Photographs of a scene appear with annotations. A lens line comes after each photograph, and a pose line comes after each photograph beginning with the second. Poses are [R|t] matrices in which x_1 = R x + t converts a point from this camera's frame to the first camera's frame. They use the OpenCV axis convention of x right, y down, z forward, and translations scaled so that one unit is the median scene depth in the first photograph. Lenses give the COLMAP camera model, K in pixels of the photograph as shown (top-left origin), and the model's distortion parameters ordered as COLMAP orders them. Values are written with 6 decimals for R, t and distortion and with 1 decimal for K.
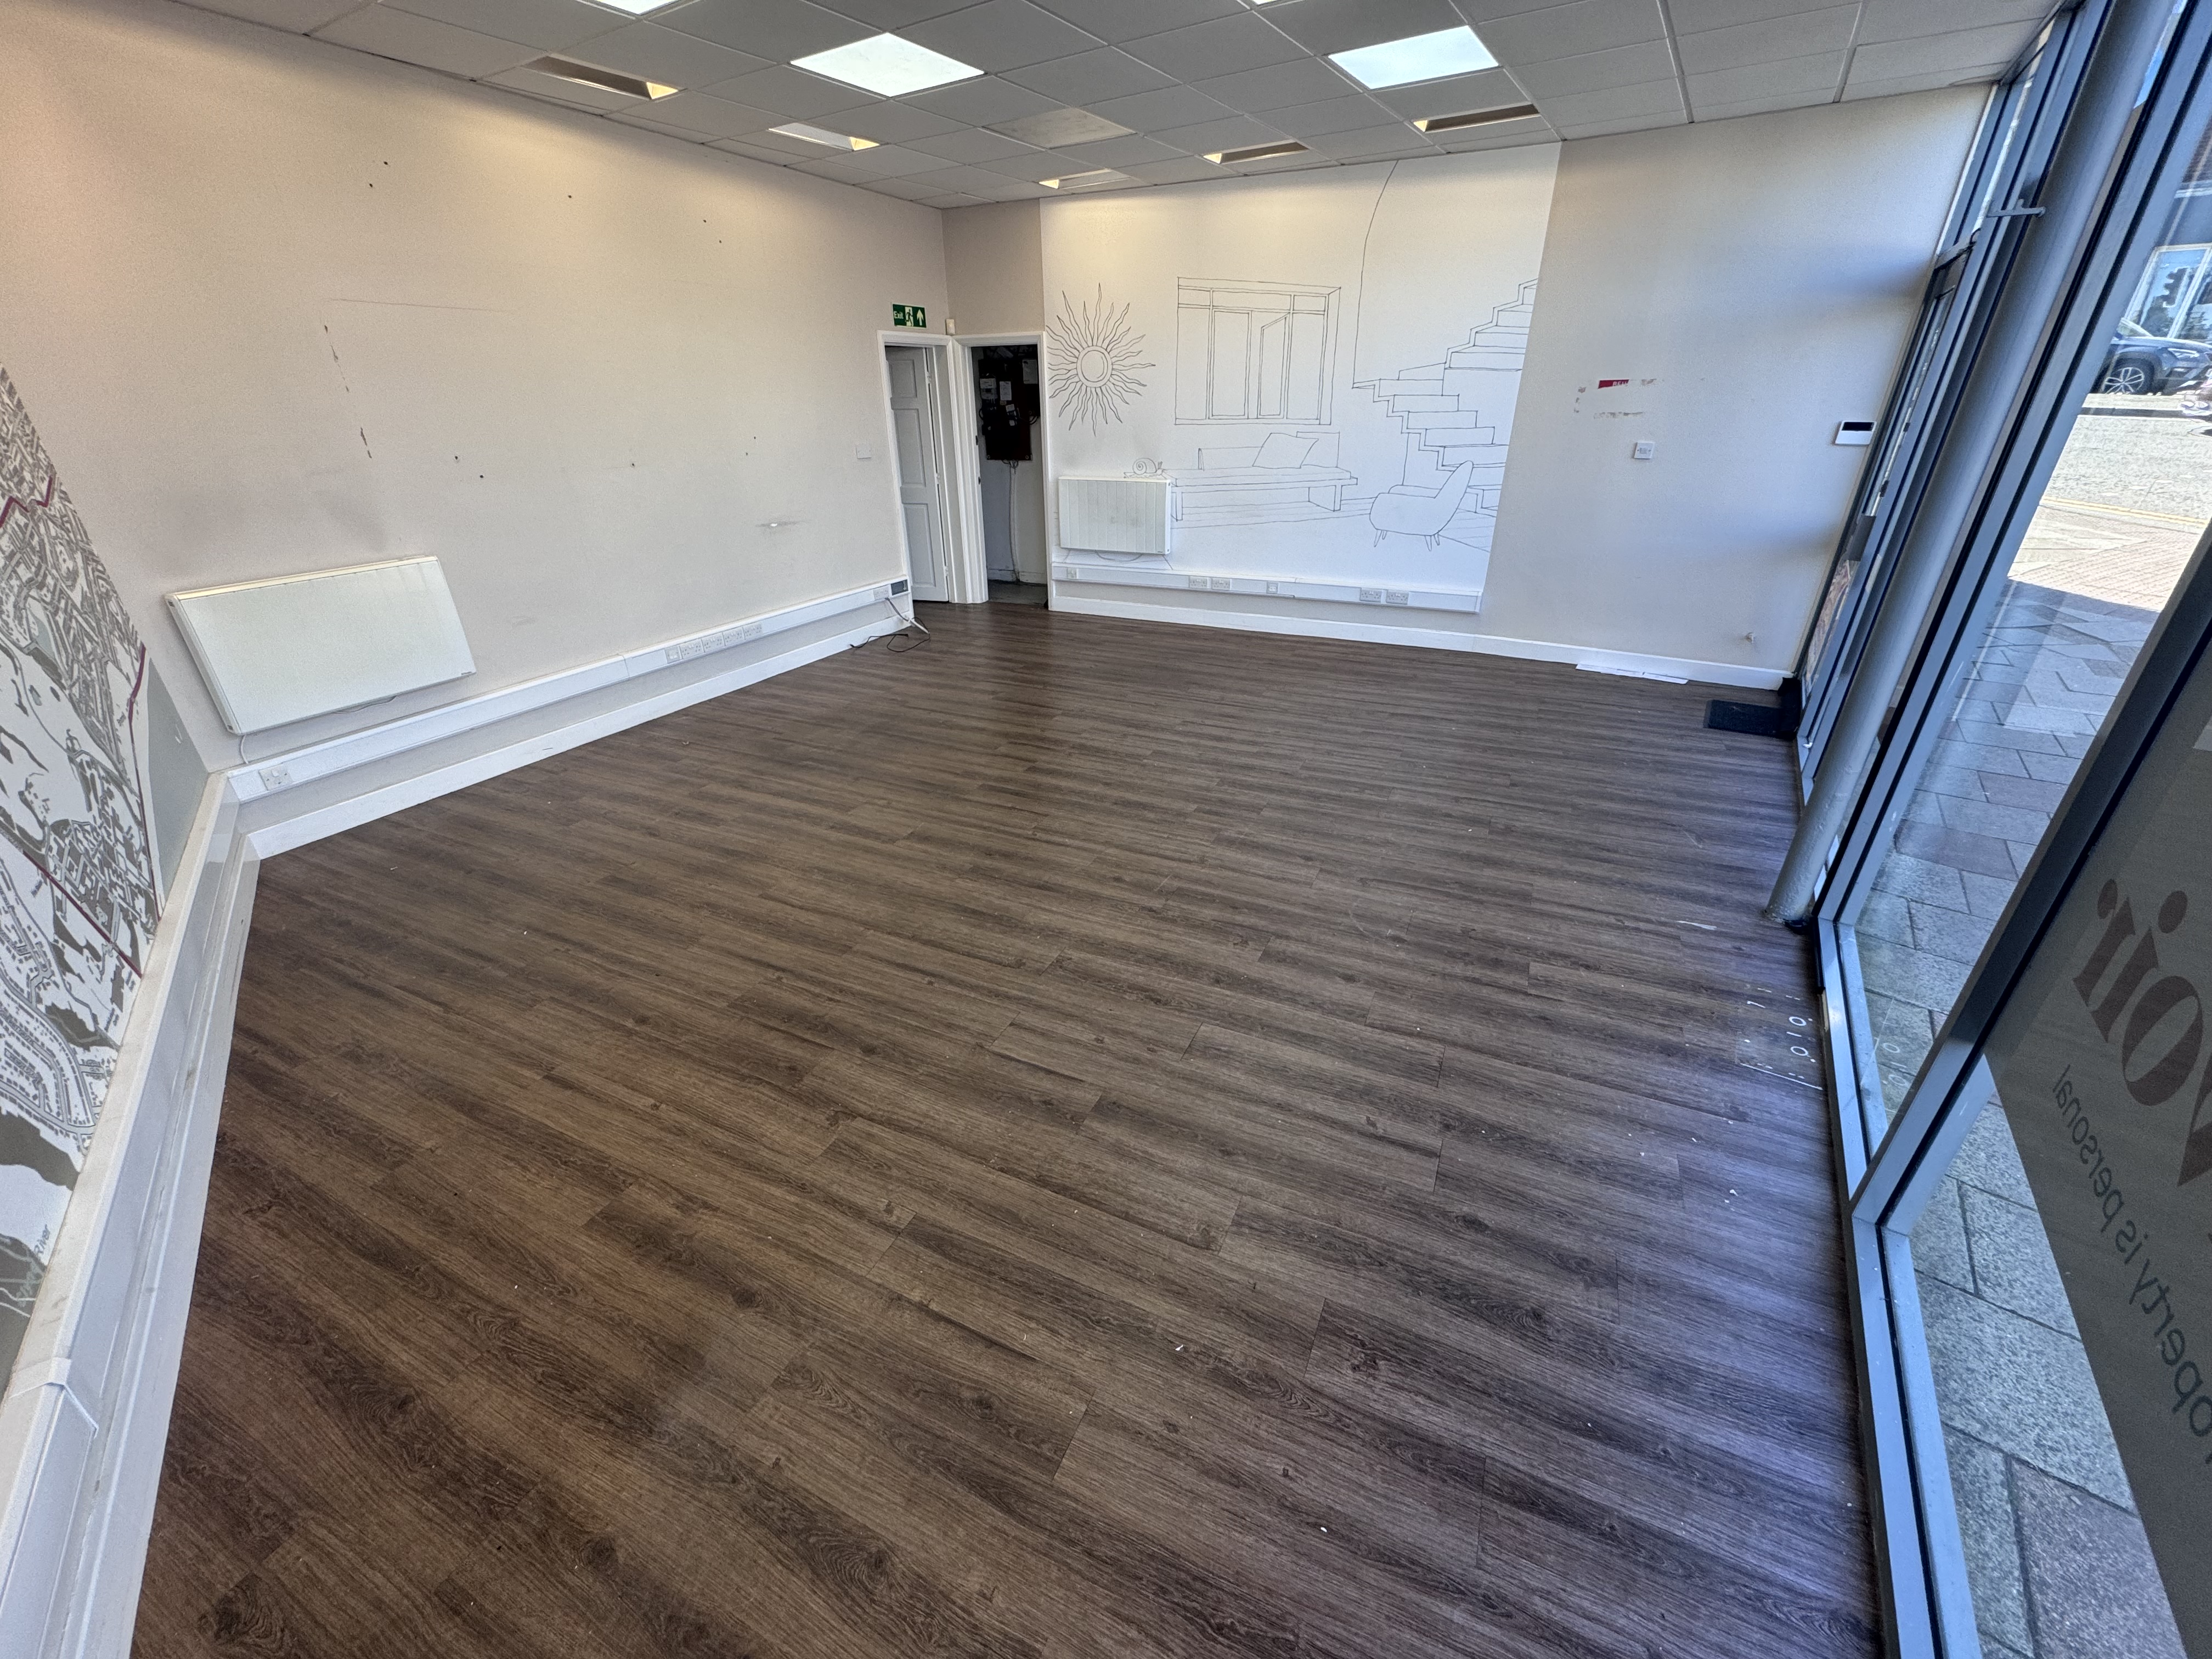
lens RADIAL K [[880.9, 0, 1105.7], [0, 880.9, 829.4], [0, 0, 1]] dist [-0.002326, 0.000222]
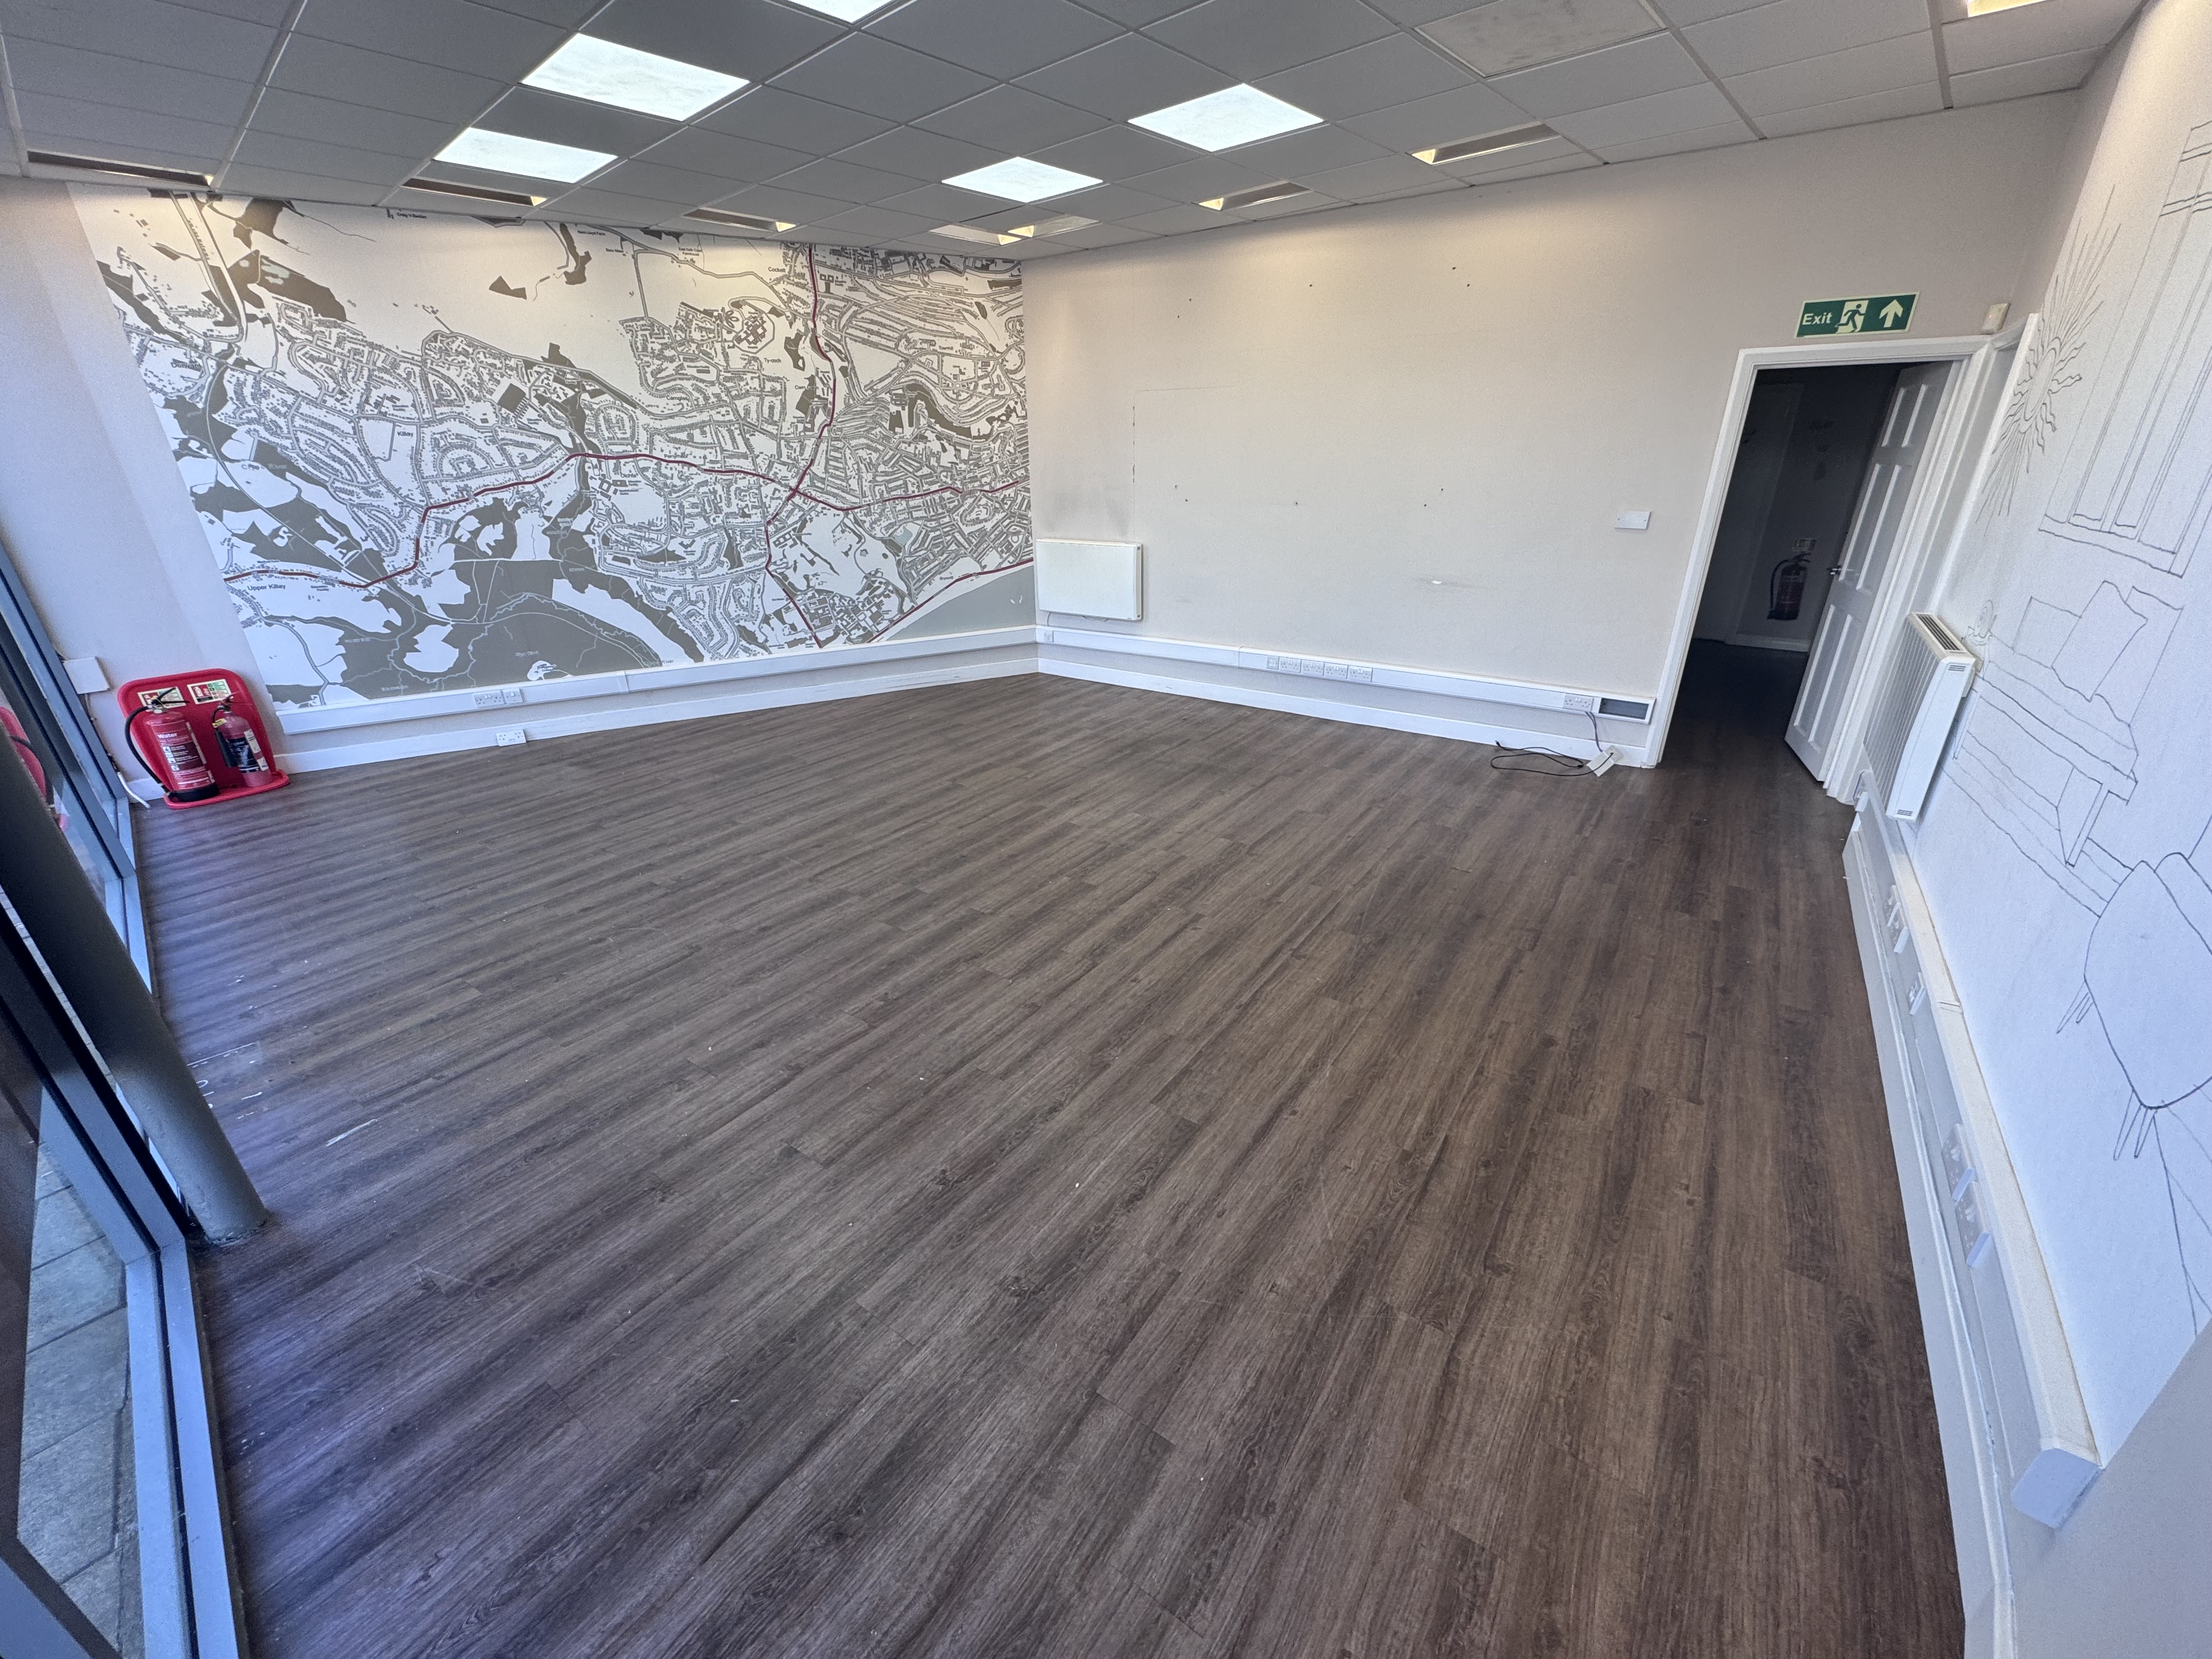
lens RADIAL K [[880.9, 0, 1104.2], [0, 880.9, 828.6], [0, 0, 1]] dist [-0.002326, 0.000222]
pose [[-0.166215, 0.405771, -0.898734, 0.696146], [-0.424751, 0.793065, 0.436617, -0.446929], [0.889921, 0.454310, 0.040532, 0.867533]]
